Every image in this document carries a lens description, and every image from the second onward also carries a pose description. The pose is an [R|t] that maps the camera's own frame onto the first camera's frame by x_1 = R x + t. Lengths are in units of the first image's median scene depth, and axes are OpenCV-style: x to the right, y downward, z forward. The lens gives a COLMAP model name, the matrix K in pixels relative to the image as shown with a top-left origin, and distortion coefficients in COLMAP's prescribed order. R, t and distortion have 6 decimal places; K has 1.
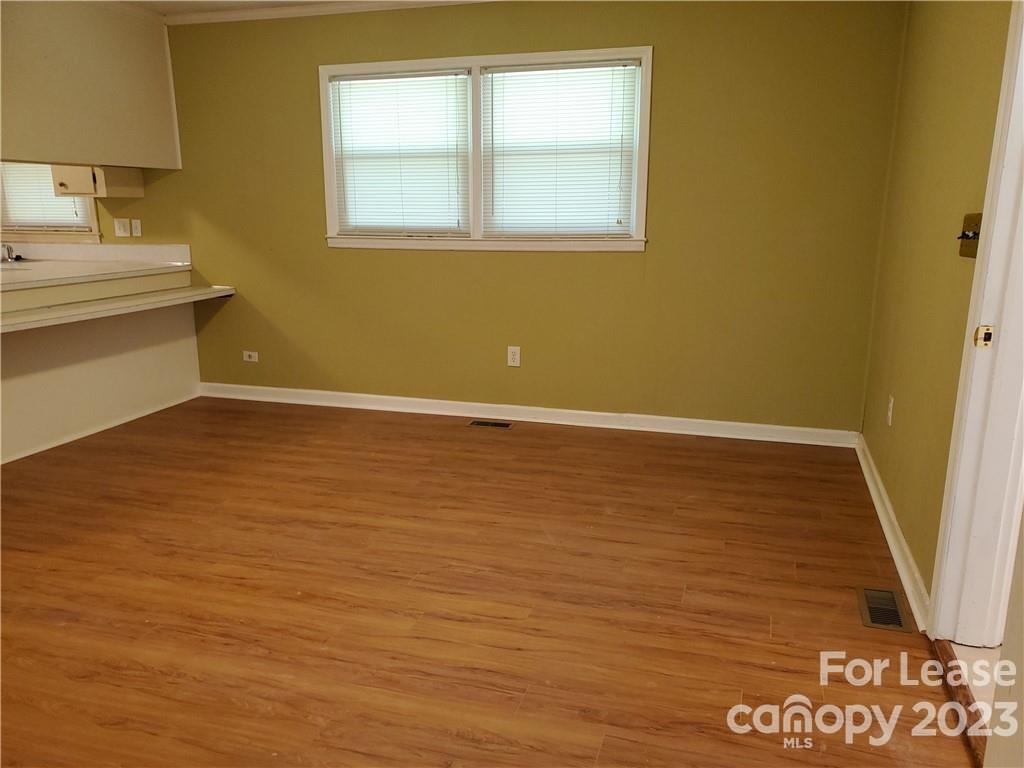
lens RADIAL K [[809.7, 0, 511.2], [0, 809.7, 408.4], [0, 0, 1]] dist [0.026504, 0.010478]
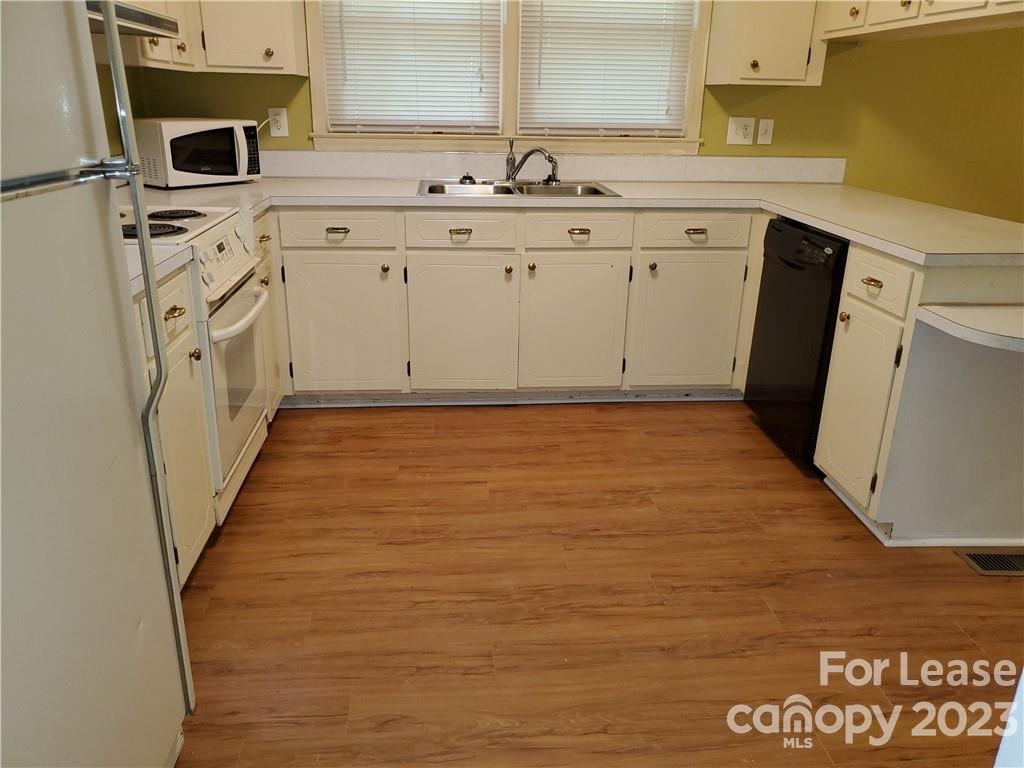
lens RADIAL K [[809.7, 0, 511.2], [0, 809.7, 408.4], [0, 0, 1]] dist [0.026504, 0.010478]
pose [[0.927365, -0.110043, 0.357610, -1.119349], [0.065627, 0.988794, 0.134085, -0.115441], [-0.368358, -0.100877, 0.924195, 0.500715]]
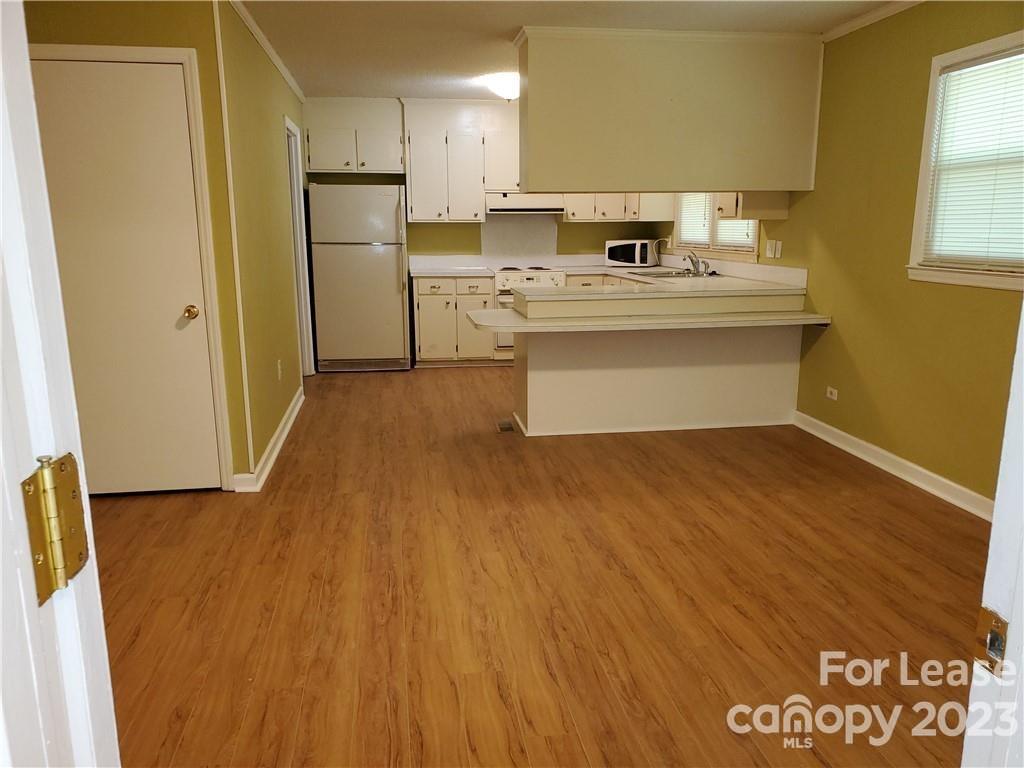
lens RADIAL K [[809.7, 0, 511.2], [0, 809.7, 408.4], [0, 0, 1]] dist [0.026504, 0.010478]
pose [[0.431004, 0.206514, -0.878401, 0.393489], [-0.221138, 0.967948, 0.119061, -0.092207], [0.874833, 0.142932, 0.462857, 0.323508]]
